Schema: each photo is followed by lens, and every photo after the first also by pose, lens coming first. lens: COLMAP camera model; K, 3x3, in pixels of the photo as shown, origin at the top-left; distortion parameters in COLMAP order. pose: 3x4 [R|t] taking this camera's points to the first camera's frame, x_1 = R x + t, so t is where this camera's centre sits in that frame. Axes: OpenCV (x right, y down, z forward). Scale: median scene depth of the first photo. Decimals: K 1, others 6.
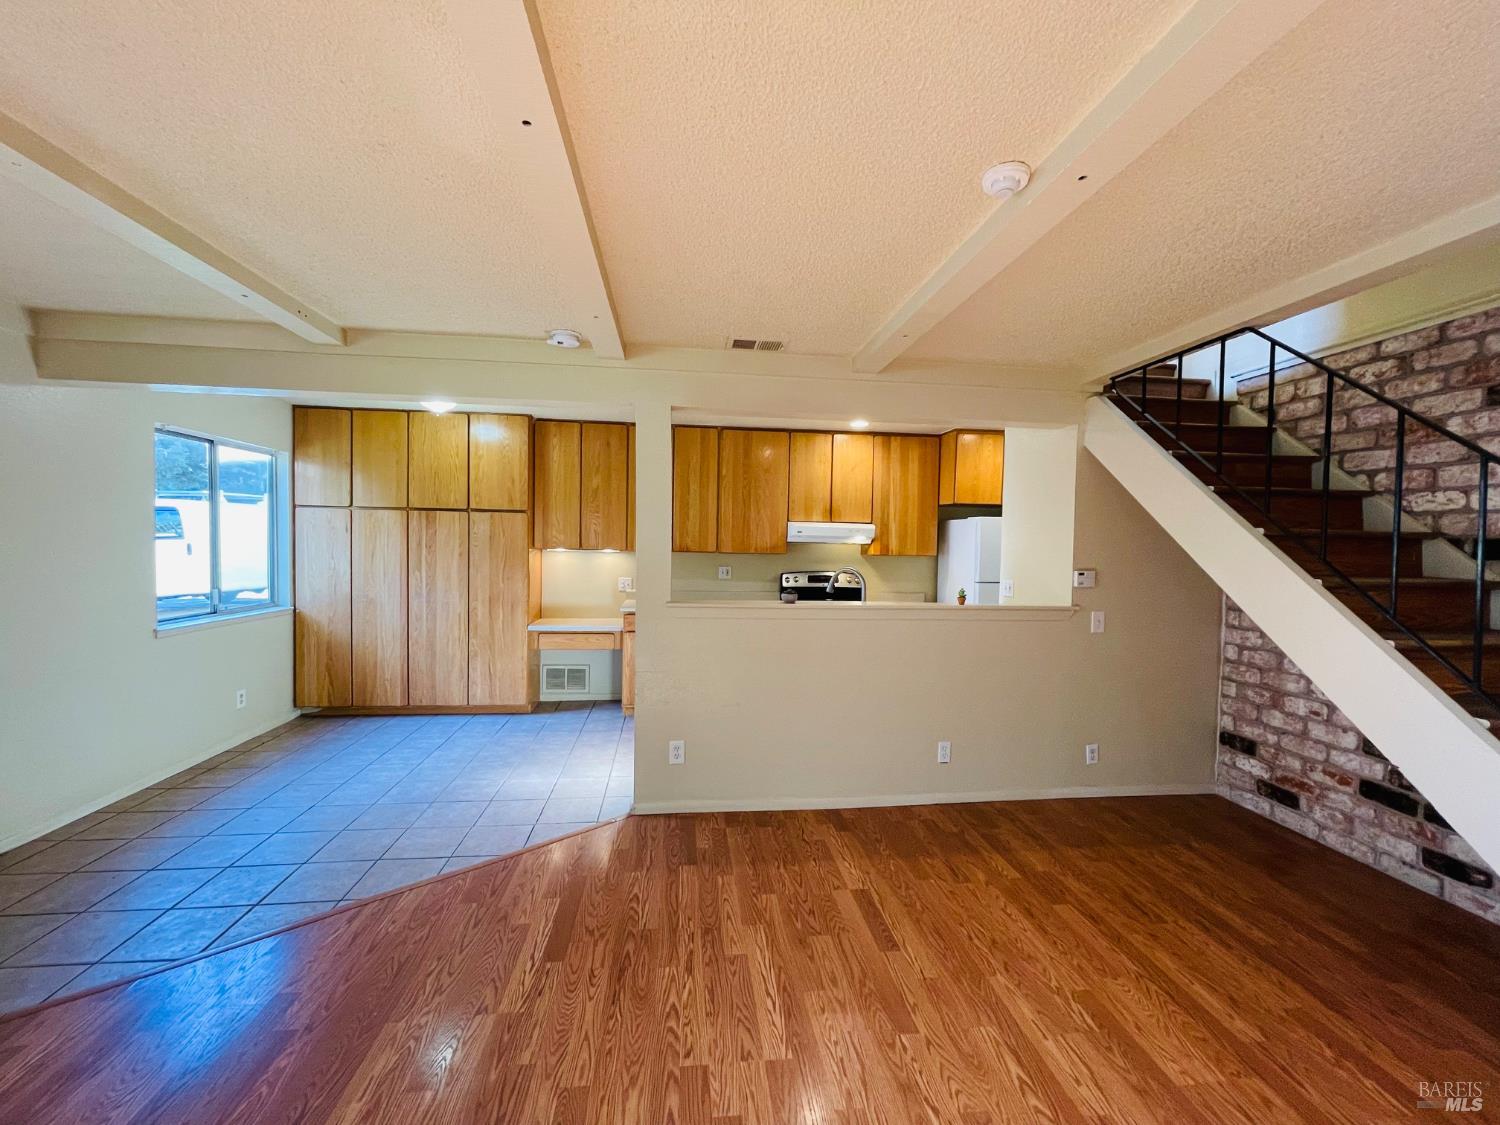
lens RADIAL K [[606.6, 0, 748.0], [0, 606.6, 563.6], [0, 0, 1]] dist [-0.003025, -0.000071]
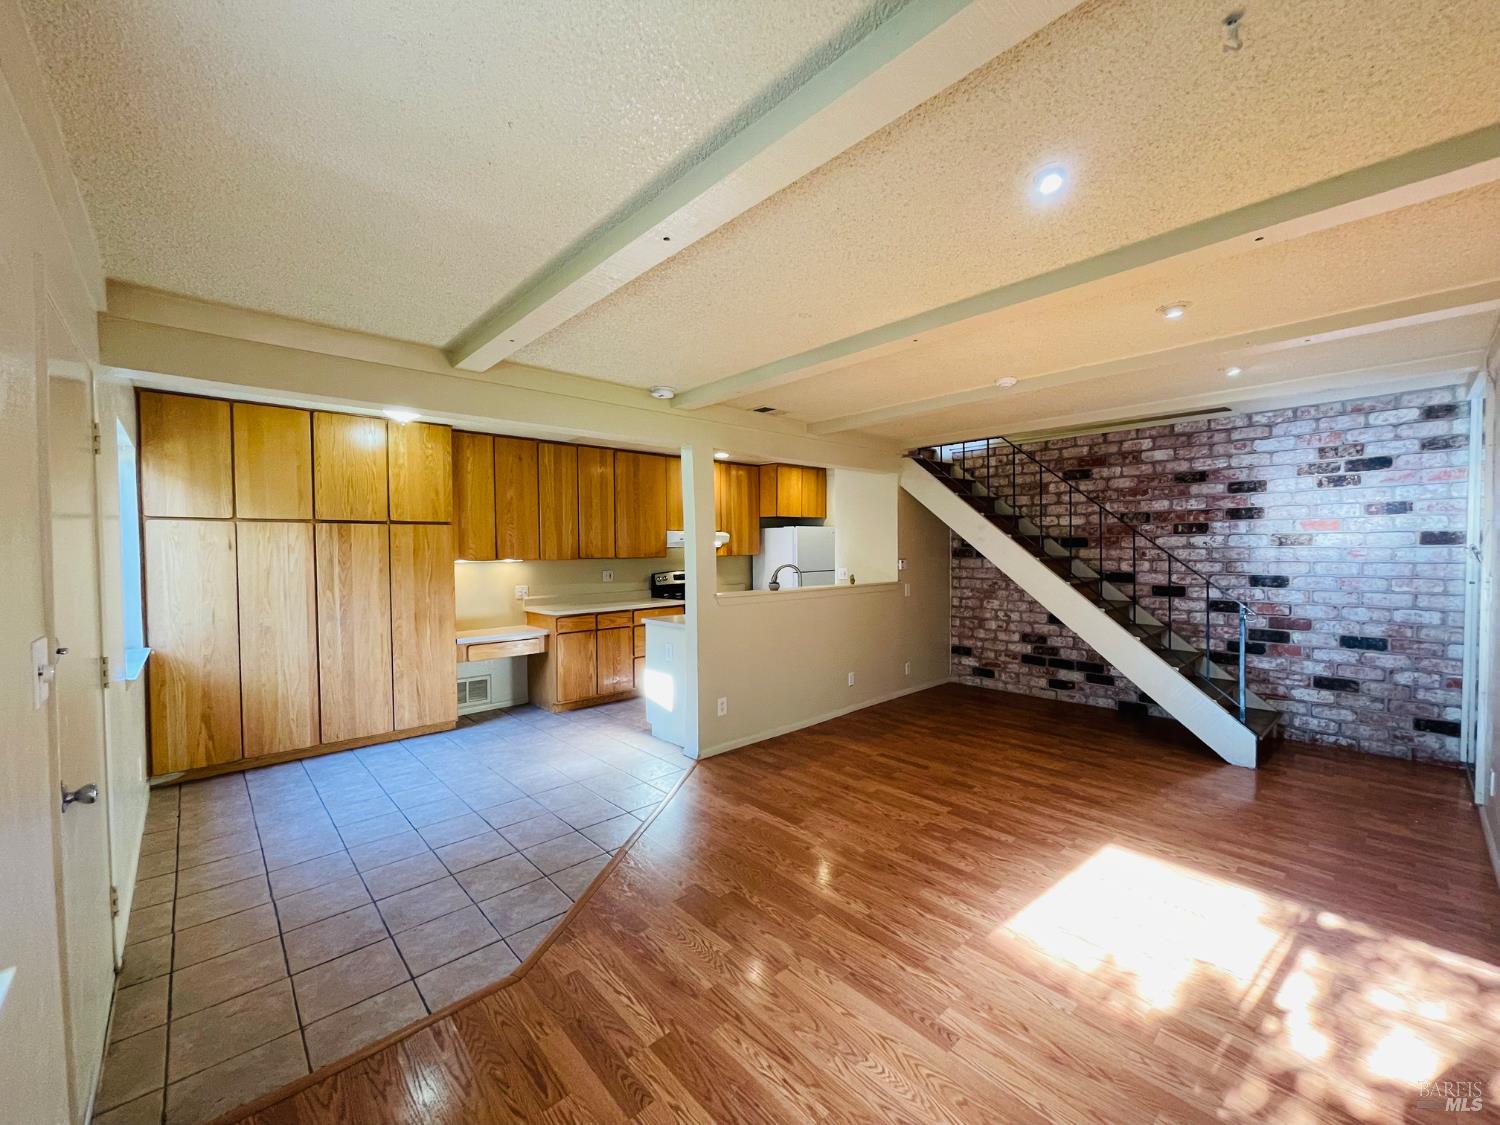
lens RADIAL K [[601.7, 0, 750.0], [0, 601.7, 562.5], [0, 0, 1]] dist [-0.002543, -0.000552]
pose [[0.809196, -0.040595, 0.586135, -0.583393], [0.043630, 0.999008, 0.008956, -0.010940], [-0.585917, 0.018326, 0.810164, -0.080011]]
